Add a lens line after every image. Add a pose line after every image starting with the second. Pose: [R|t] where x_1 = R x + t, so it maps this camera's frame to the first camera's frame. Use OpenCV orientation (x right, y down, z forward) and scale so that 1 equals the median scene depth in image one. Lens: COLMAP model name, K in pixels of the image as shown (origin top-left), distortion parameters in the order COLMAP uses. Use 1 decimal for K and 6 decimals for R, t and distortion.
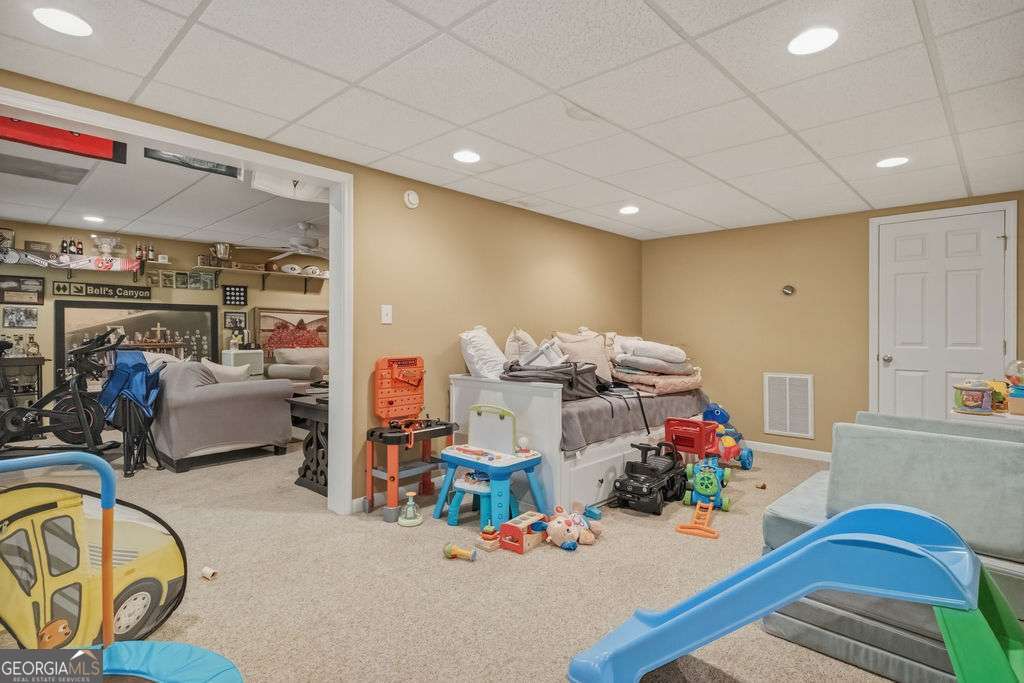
lens RADIAL K [[513.7, 0, 510.3], [0, 513.7, 332.4], [0, 0, 1]] dist [0.010532, -0.006092]
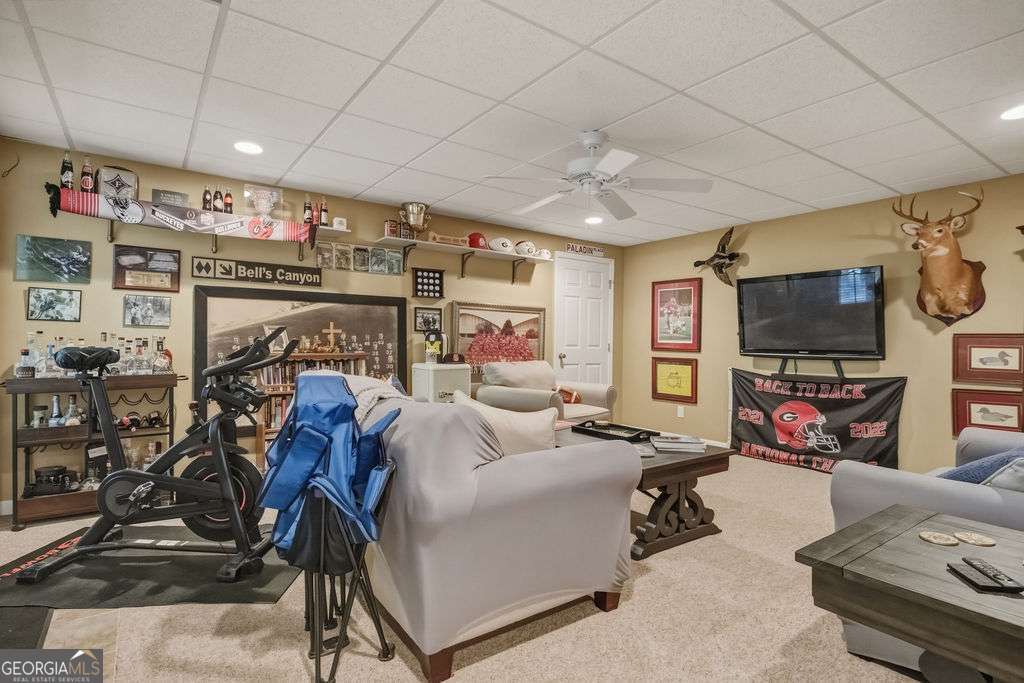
lens RADIAL K [[513.7, 0, 513.3], [0, 513.7, 343.8], [0, 0, 1]] dist [0.010532, -0.006092]
pose [[0.981375, 0.013163, -0.191649, -0.338867], [-0.011904, 0.999899, 0.007720, 0.001635], [0.191732, -0.005295, 0.981433, 0.410681]]
